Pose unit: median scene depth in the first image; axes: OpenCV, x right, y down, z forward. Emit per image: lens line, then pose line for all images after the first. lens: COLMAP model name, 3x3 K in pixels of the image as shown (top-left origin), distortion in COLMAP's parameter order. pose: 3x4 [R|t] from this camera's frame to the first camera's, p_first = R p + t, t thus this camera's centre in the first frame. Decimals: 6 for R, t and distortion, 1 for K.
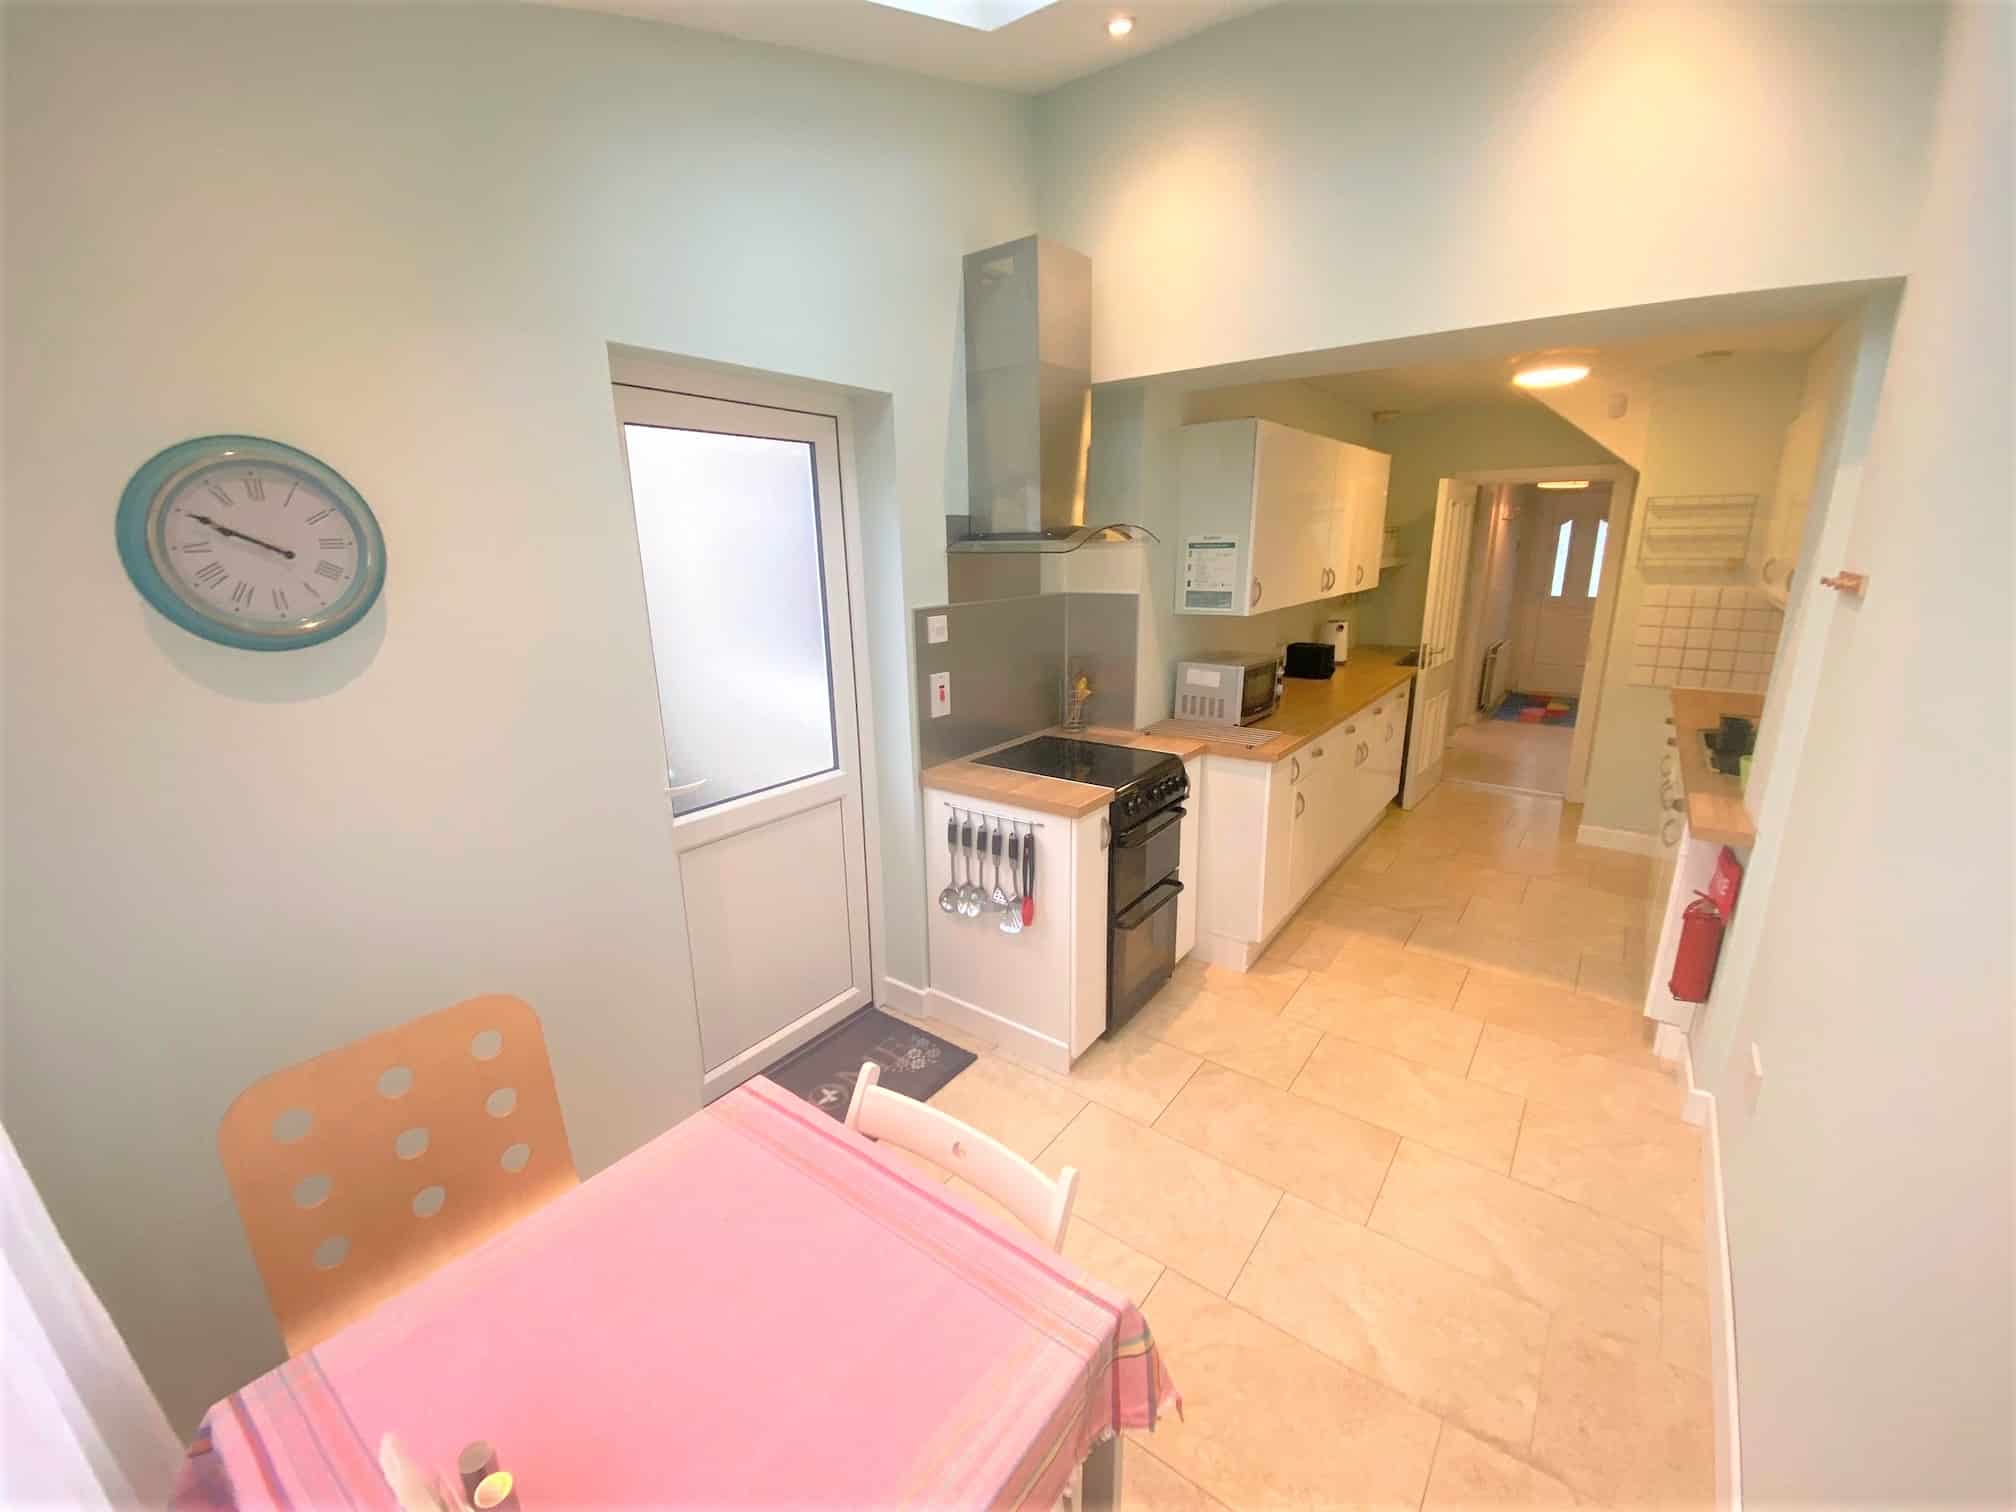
lens RADIAL K [[816.3, 0, 1003.7], [0, 816.3, 755.2], [0, 0, 1]] dist [0.026413, -0.023623]
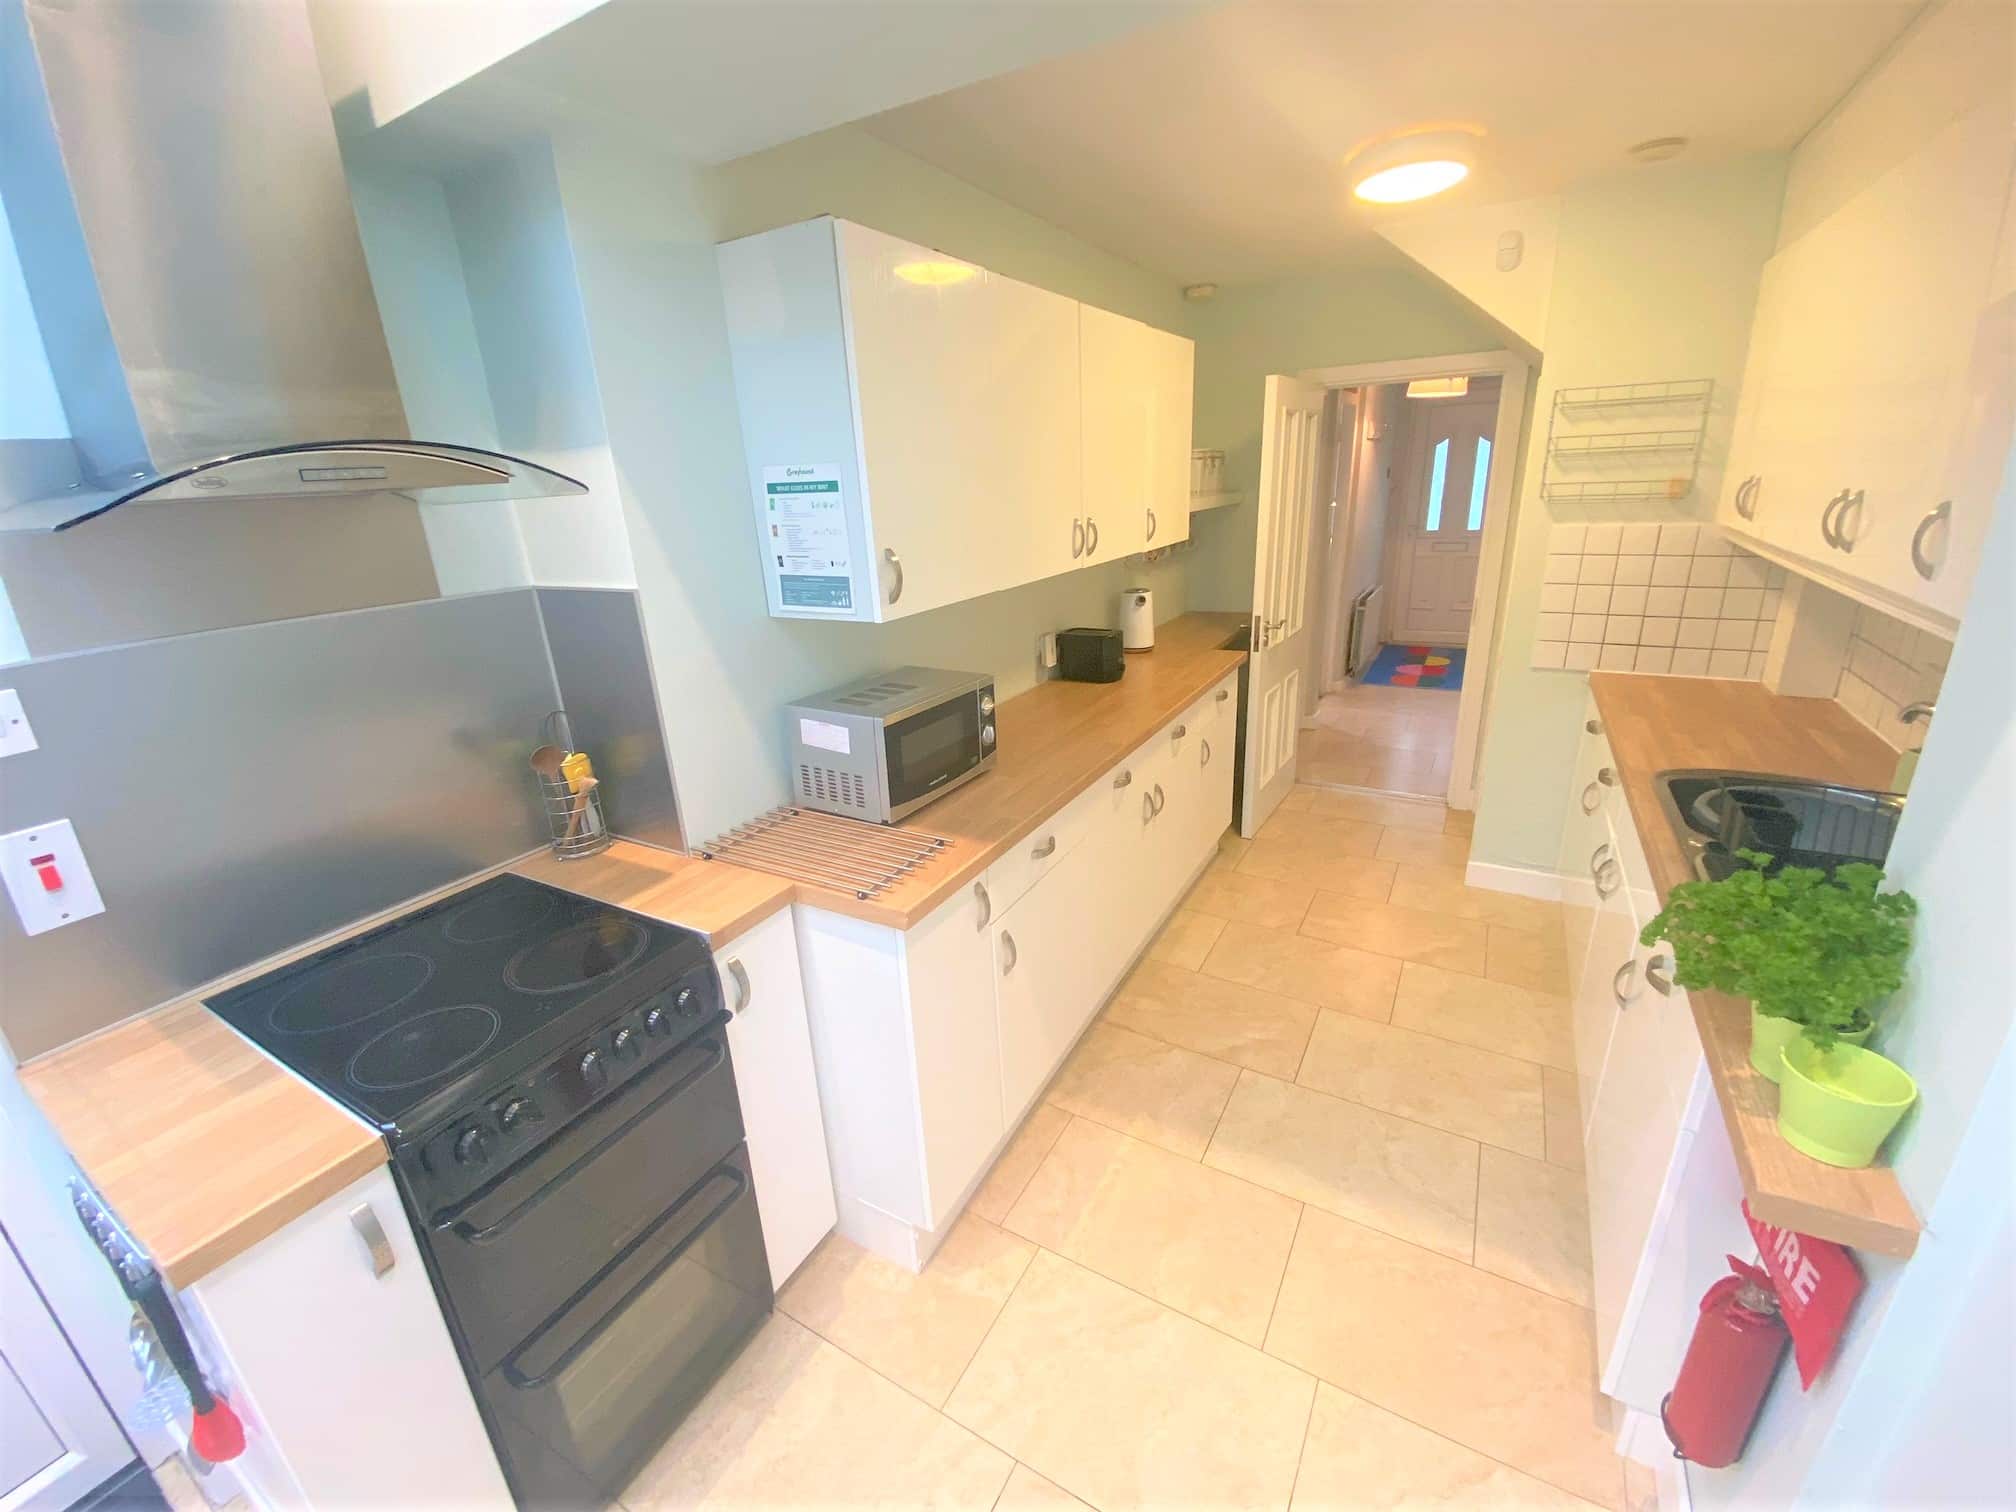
lens RADIAL K [[816.3, 0, 1003.7], [0, 816.3, 755.2], [0, 0, 1]] dist [0.026413, -0.023623]
pose [[0.992436, -0.067621, 0.102460, 0.255442], [0.060763, 0.995789, 0.068645, -0.093490], [-0.106670, -0.061900, 0.992366, 0.373696]]
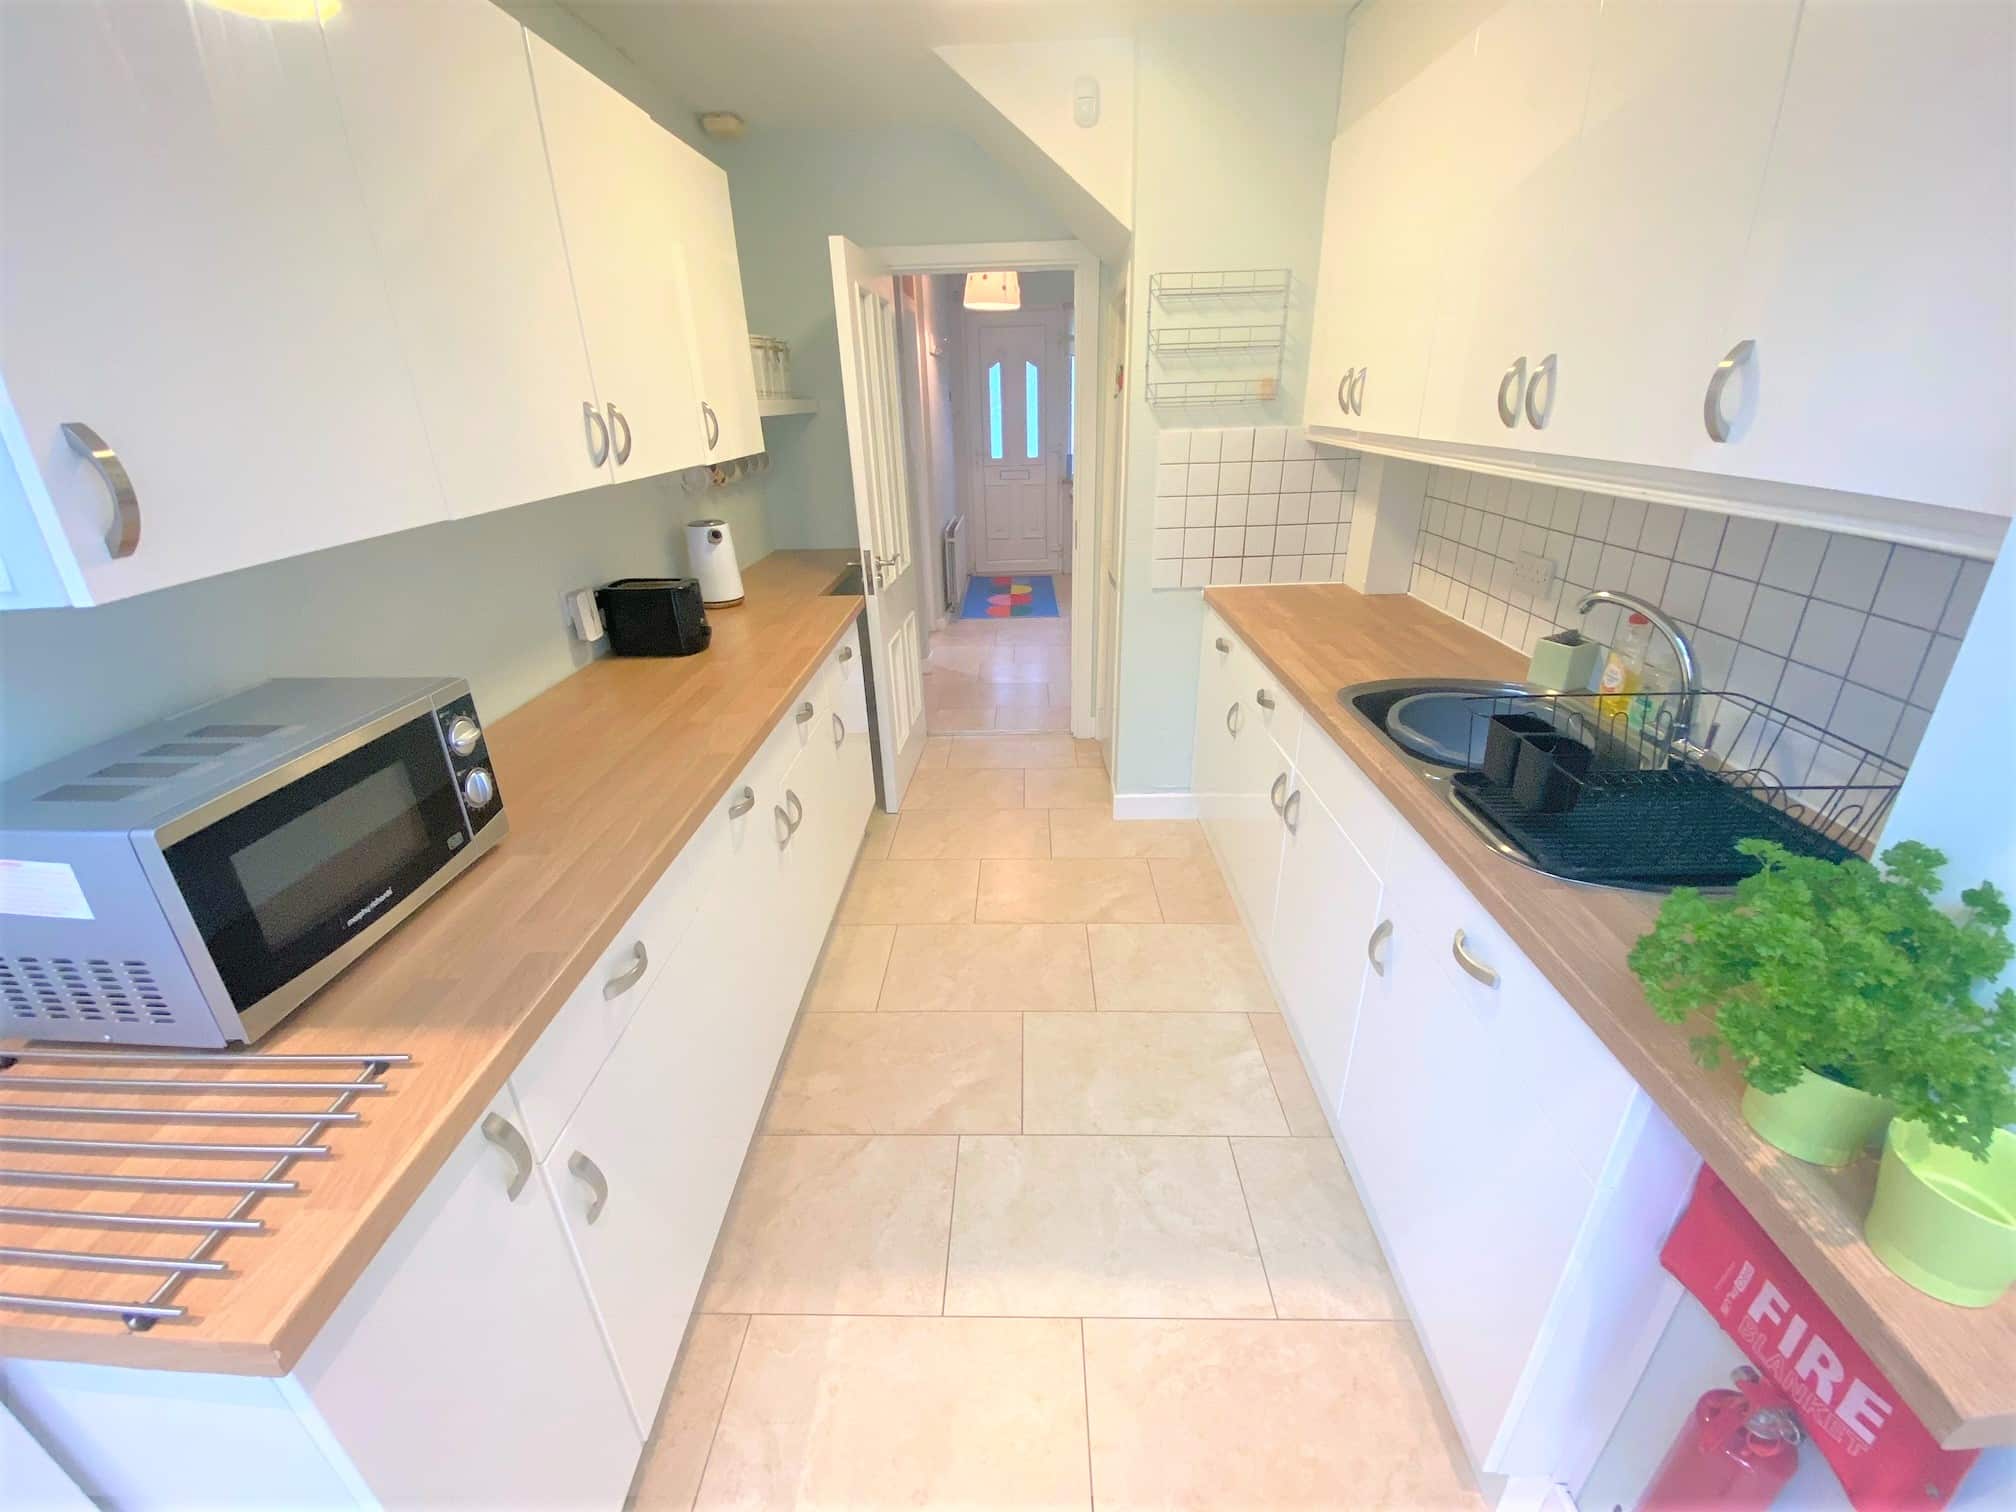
lens RADIAL K [[816.3, 0, 1003.7], [0, 816.3, 755.2], [0, 0, 1]] dist [0.026413, -0.023623]
pose [[0.811186, -0.240117, 0.533218, 0.298064], [0.162325, 0.968437, 0.189158, -0.106980], [-0.561808, -0.066887, 0.824559, 0.550234]]
